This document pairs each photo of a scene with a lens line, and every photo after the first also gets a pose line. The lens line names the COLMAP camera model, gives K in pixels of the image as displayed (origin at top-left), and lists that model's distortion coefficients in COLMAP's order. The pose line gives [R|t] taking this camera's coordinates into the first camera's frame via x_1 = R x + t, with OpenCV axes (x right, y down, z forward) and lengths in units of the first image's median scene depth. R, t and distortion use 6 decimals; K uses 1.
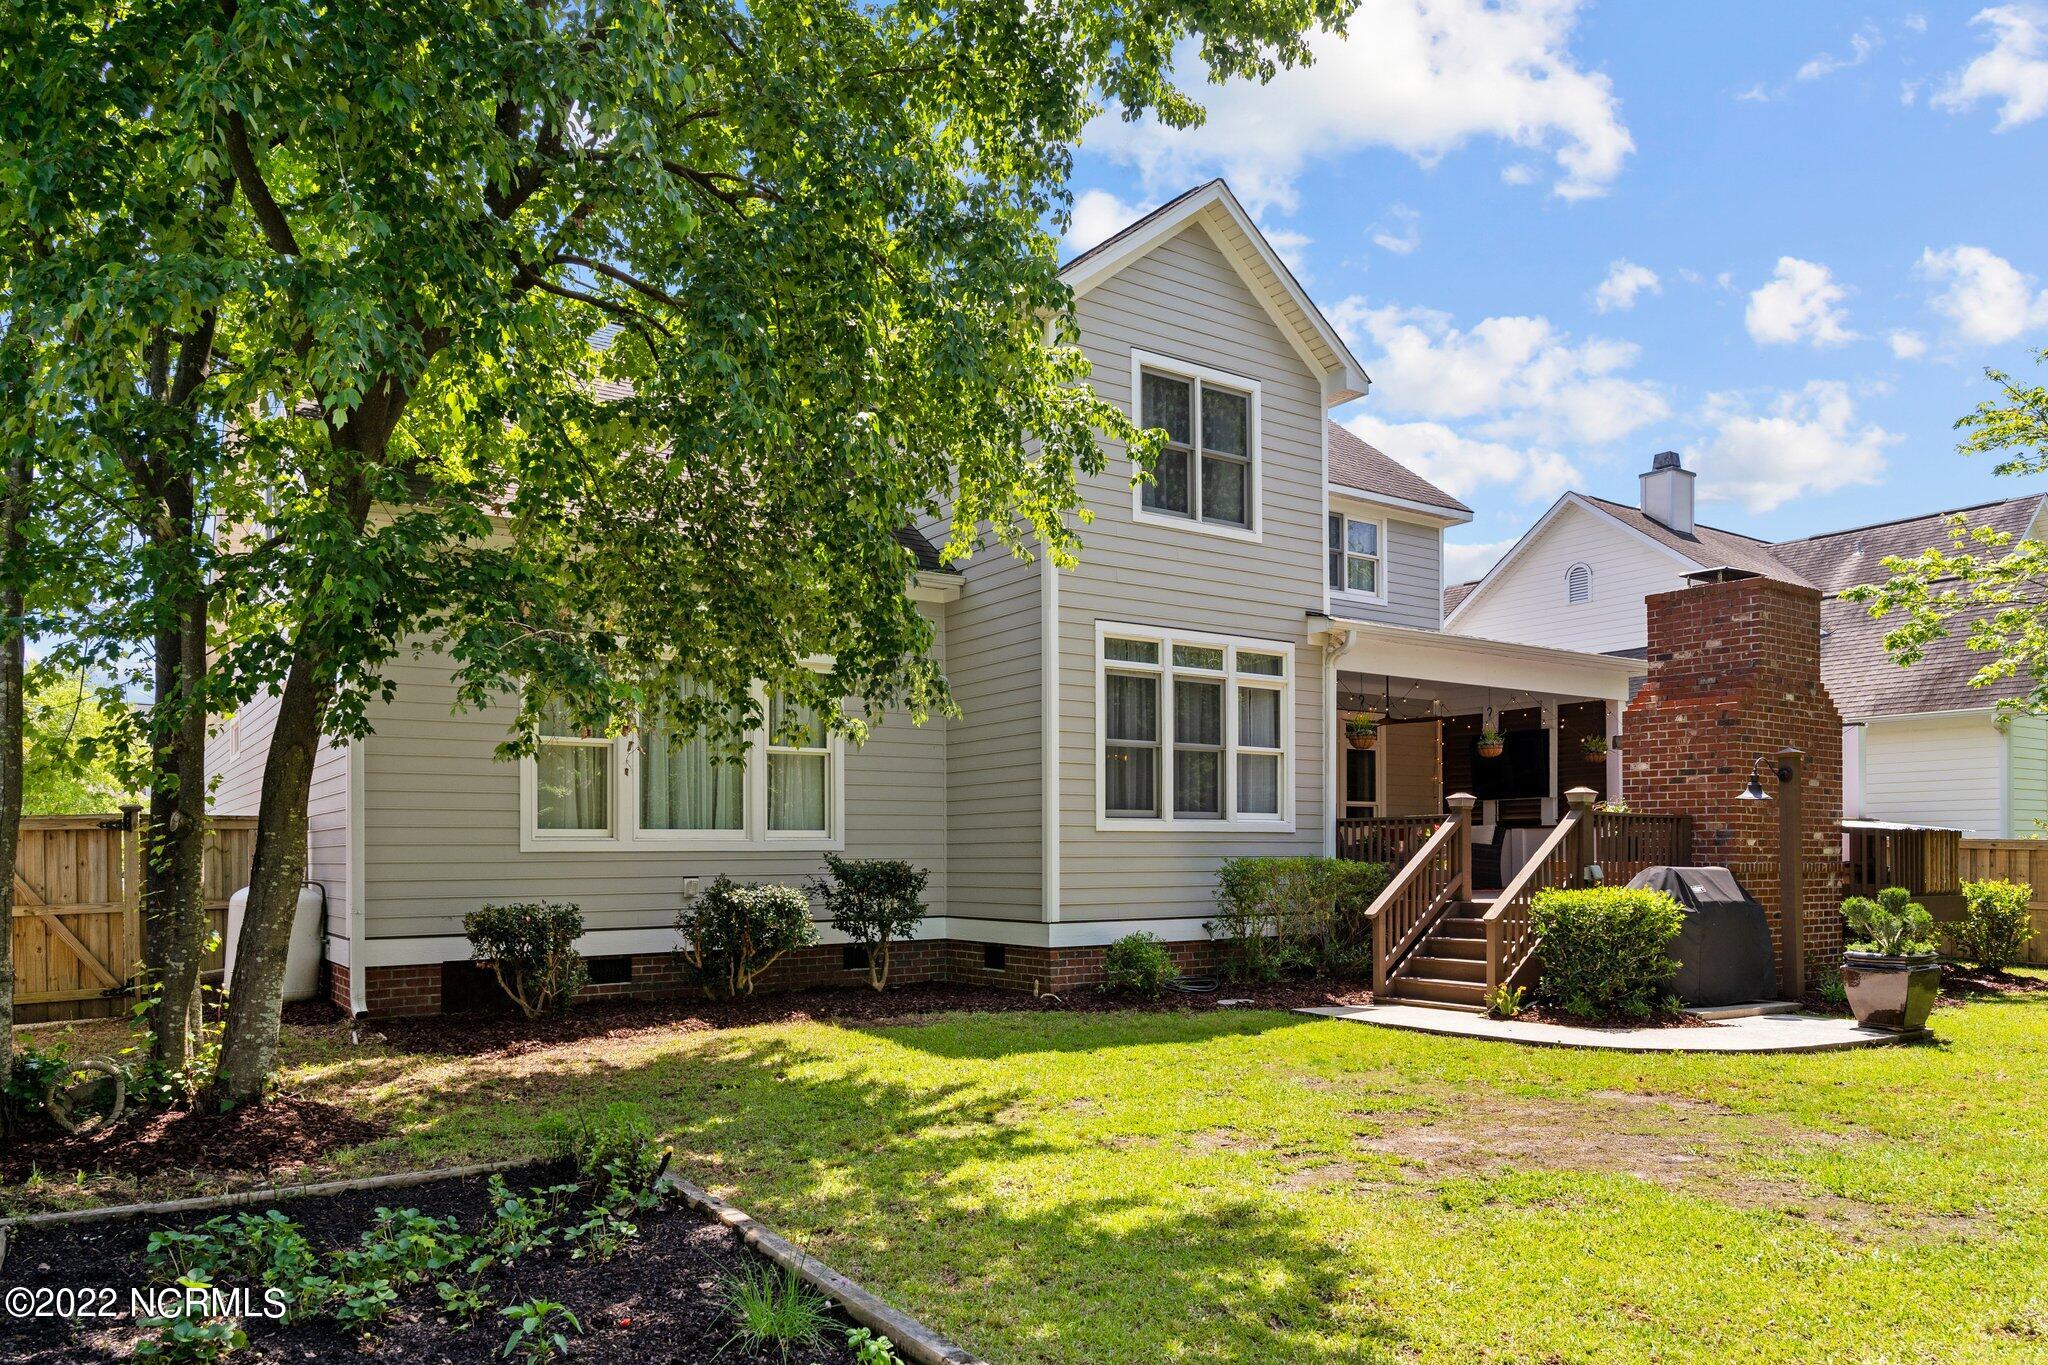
lens RADIAL K [[1350.0, 0, 1031.4], [0, 1350.0, 837.1], [0, 0, 1]] dist [0.001571, -0.005428]
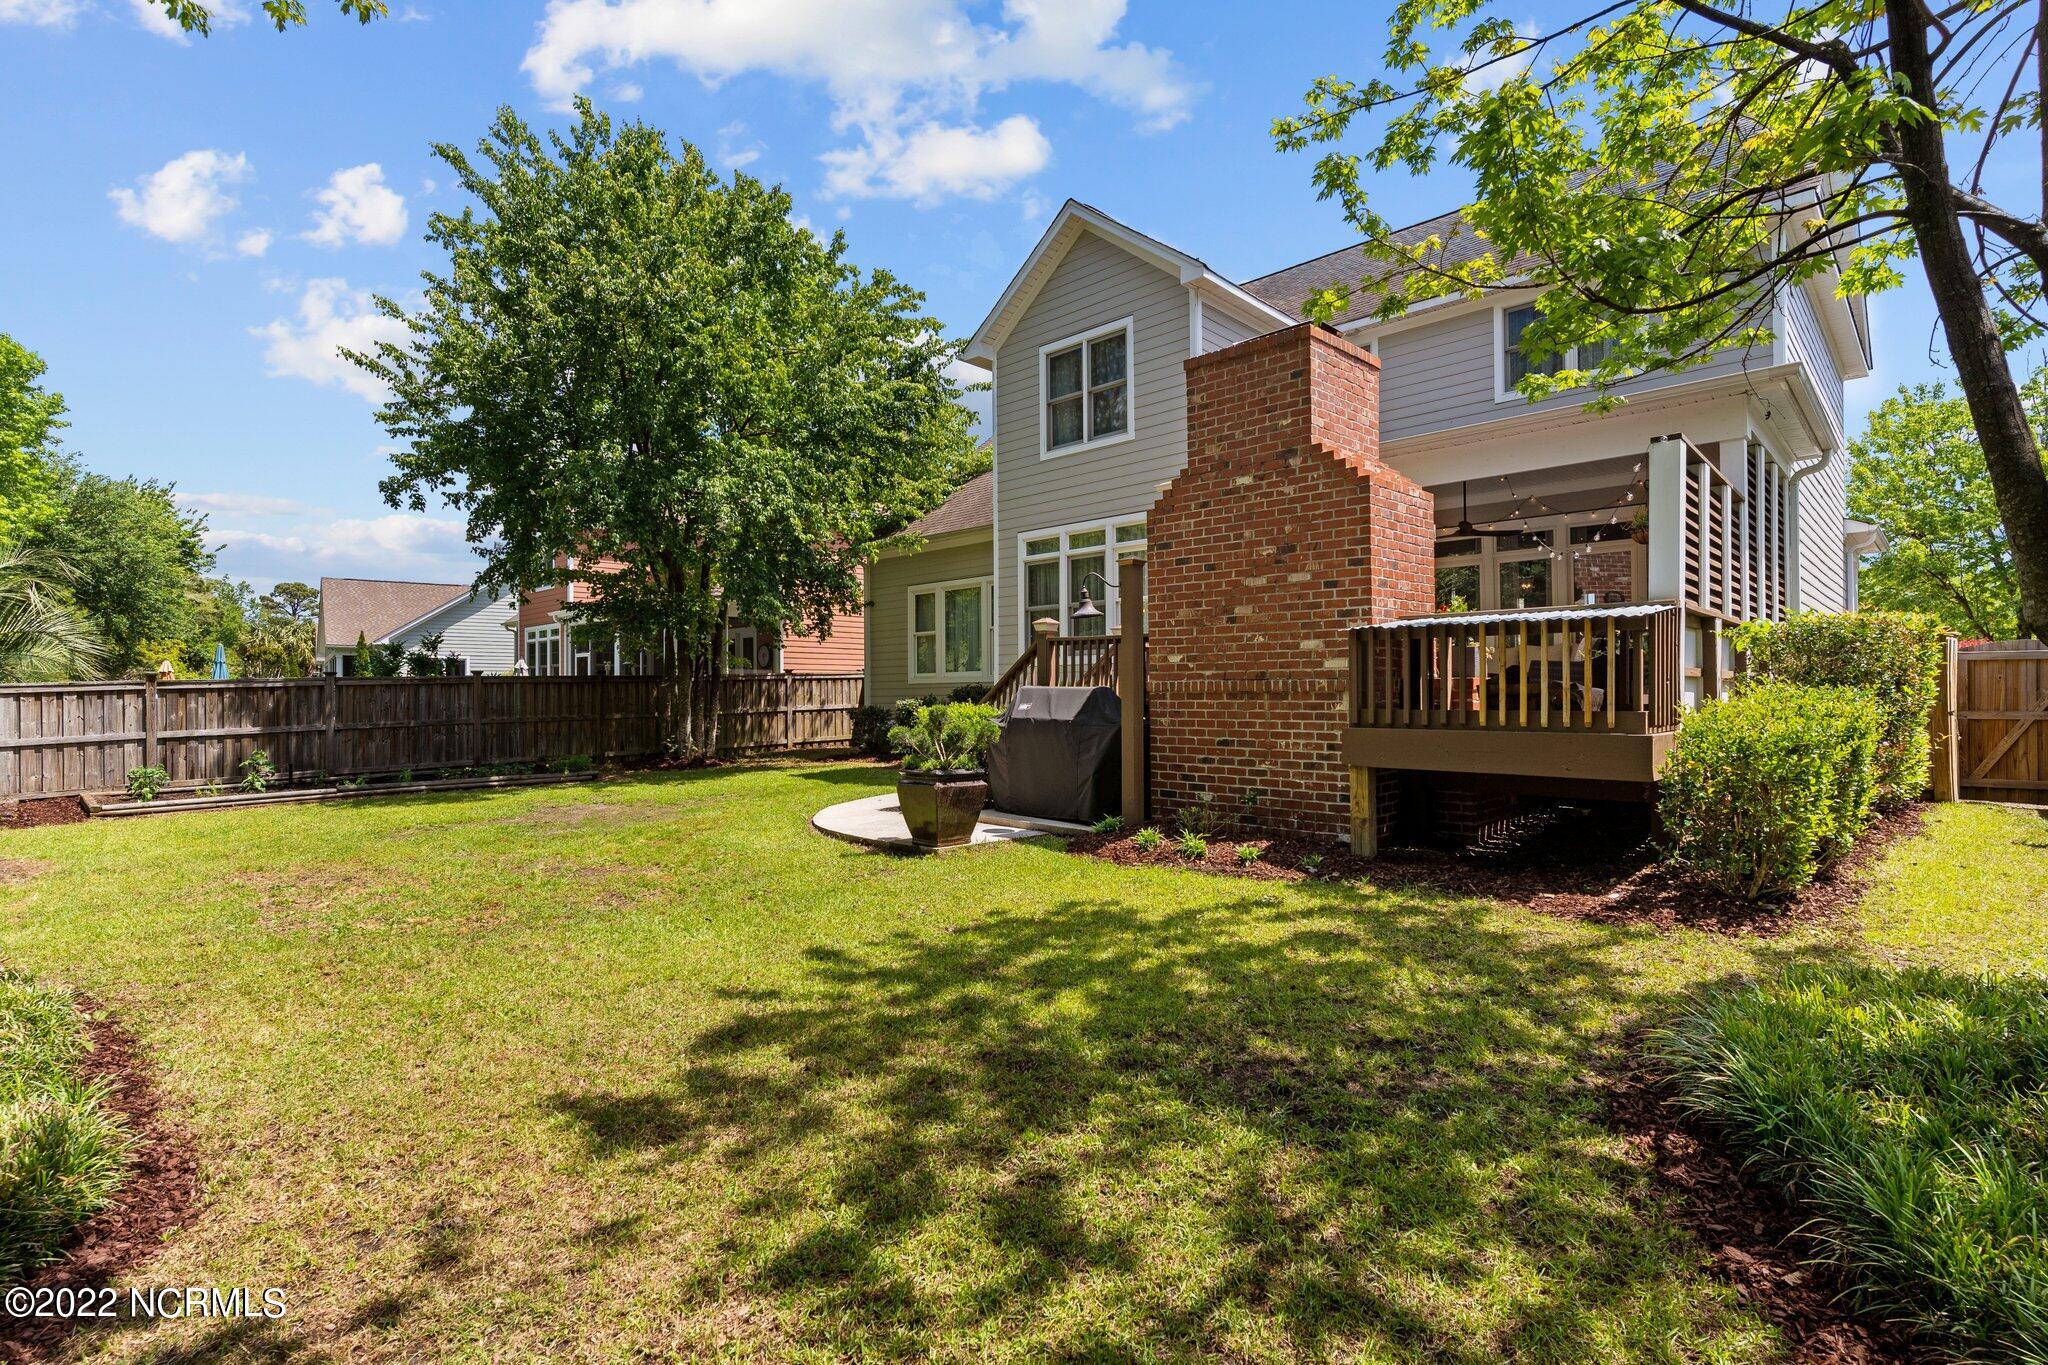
lens RADIAL K [[992.6, 0, 1028.4], [0, 992.6, 677.8], [0, 0, 1]] dist [0.001100, 0.000885]
pose [[0.189834, -0.016795, -0.981672, 1.131590], [0.019488, 0.999721, -0.013335, 0.023268], [0.981623, -0.016600, 0.190109, 0.748956]]
